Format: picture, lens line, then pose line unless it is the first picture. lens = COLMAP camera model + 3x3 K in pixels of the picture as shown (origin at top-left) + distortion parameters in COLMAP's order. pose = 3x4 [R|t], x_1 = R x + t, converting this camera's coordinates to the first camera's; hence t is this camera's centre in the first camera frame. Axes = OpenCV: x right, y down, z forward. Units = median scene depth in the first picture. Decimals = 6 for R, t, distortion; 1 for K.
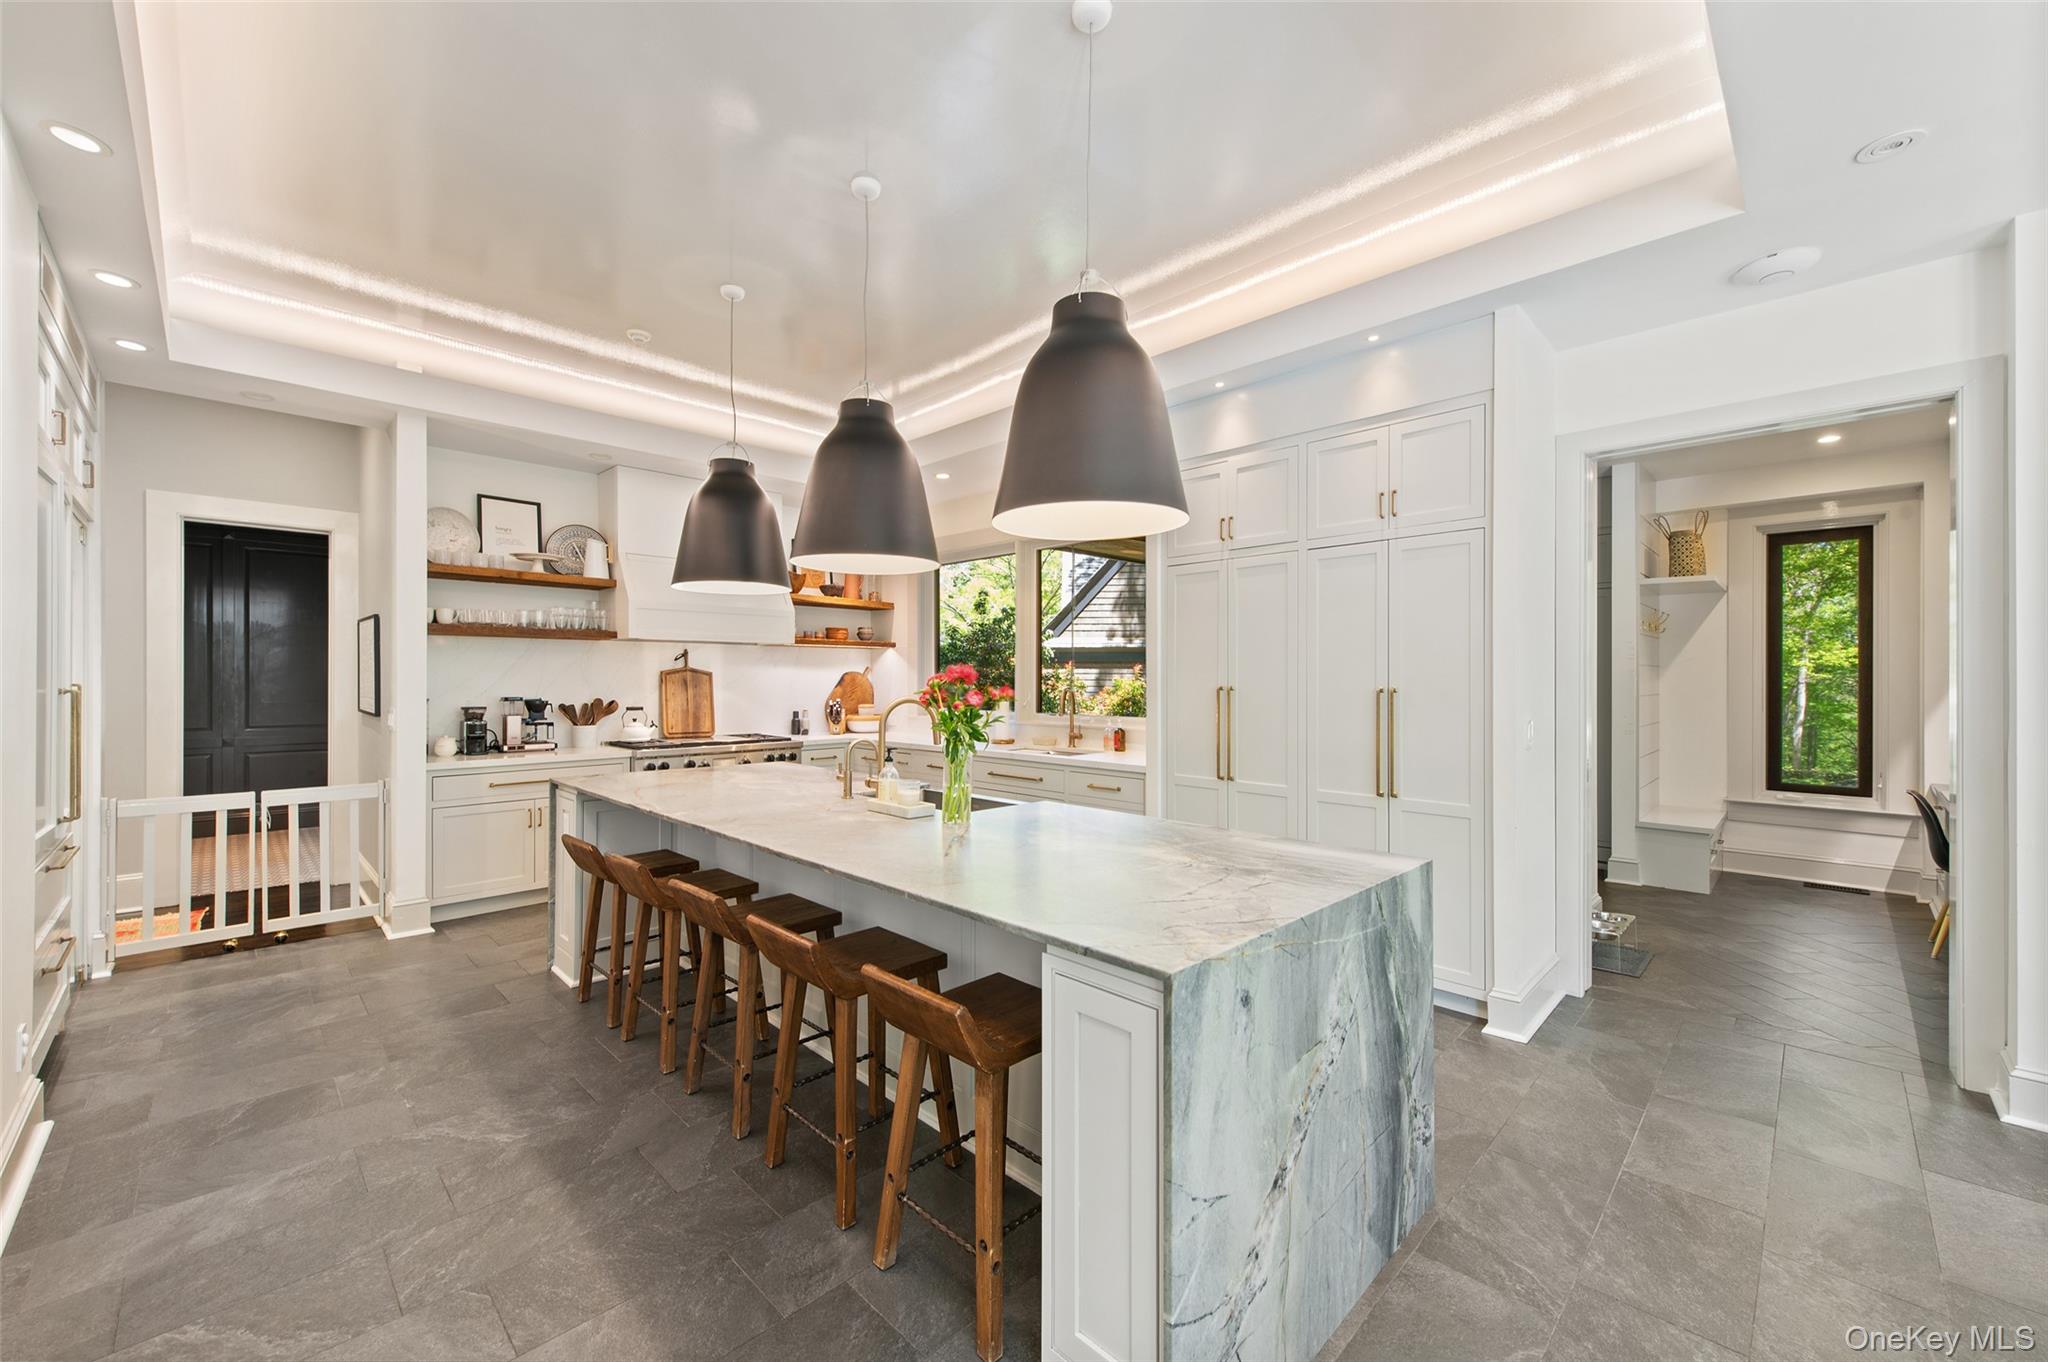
lens RADIAL K [[793.1, 0, 1030.2], [0, 793.1, 676.7], [0, 0, 1]] dist [0.011130, -0.002498]
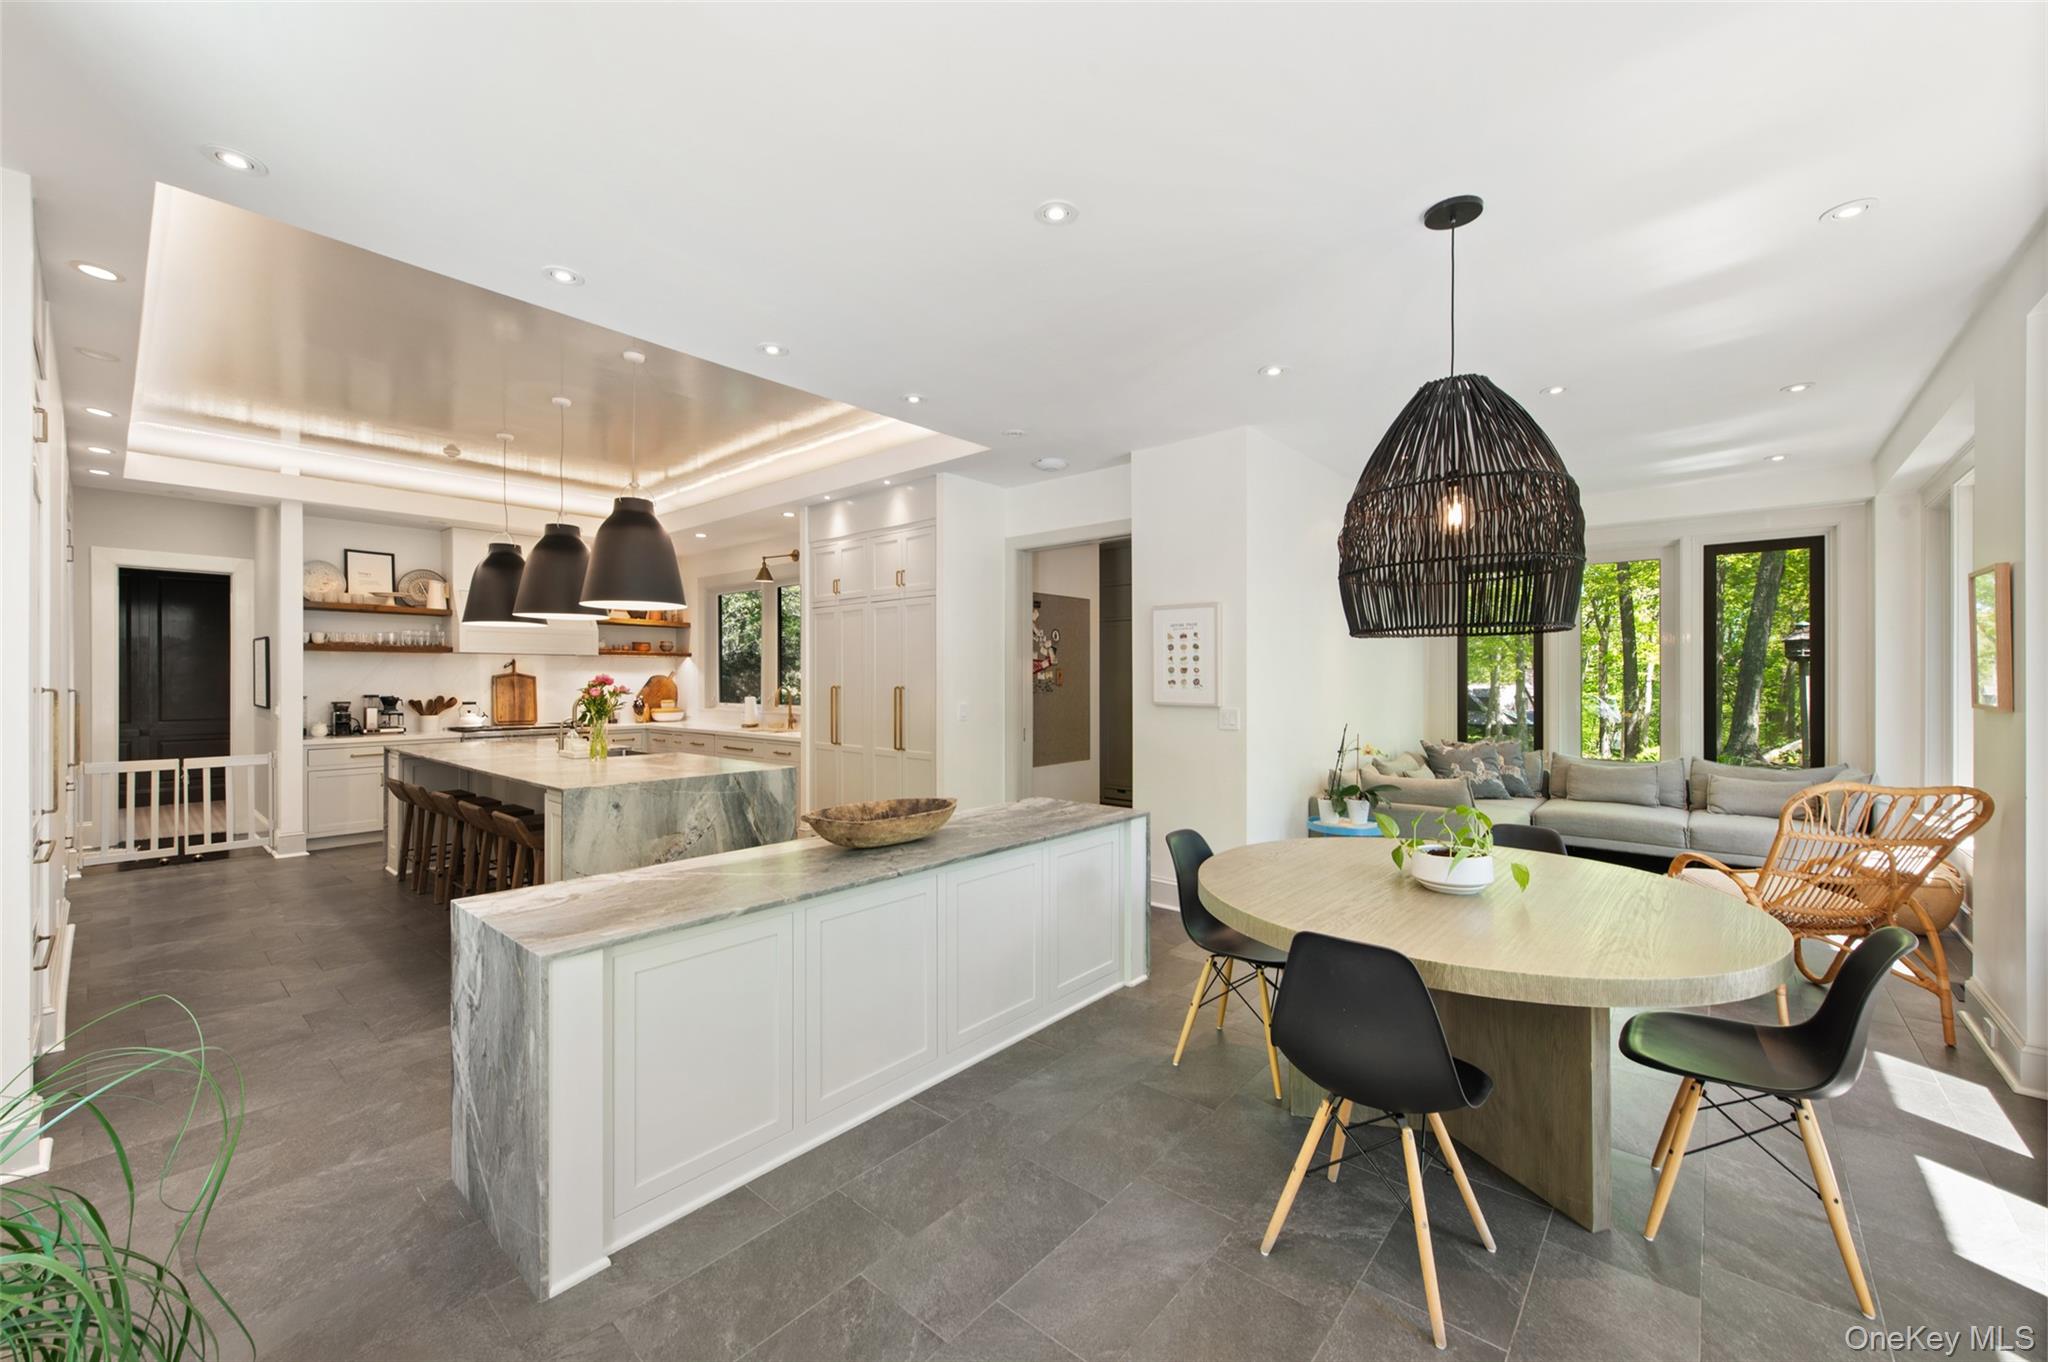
lens RADIAL K [[793.1, 0, 1024.8], [0, 793.1, 677.5], [0, 0, 1]] dist [0.011130, -0.002498]
pose [[0.997857, -0.001912, 0.065408, 0.416267], [0.001859, 0.999998, 0.000874, -0.003858], [-0.065409, -0.000750, 0.997858, -0.487417]]
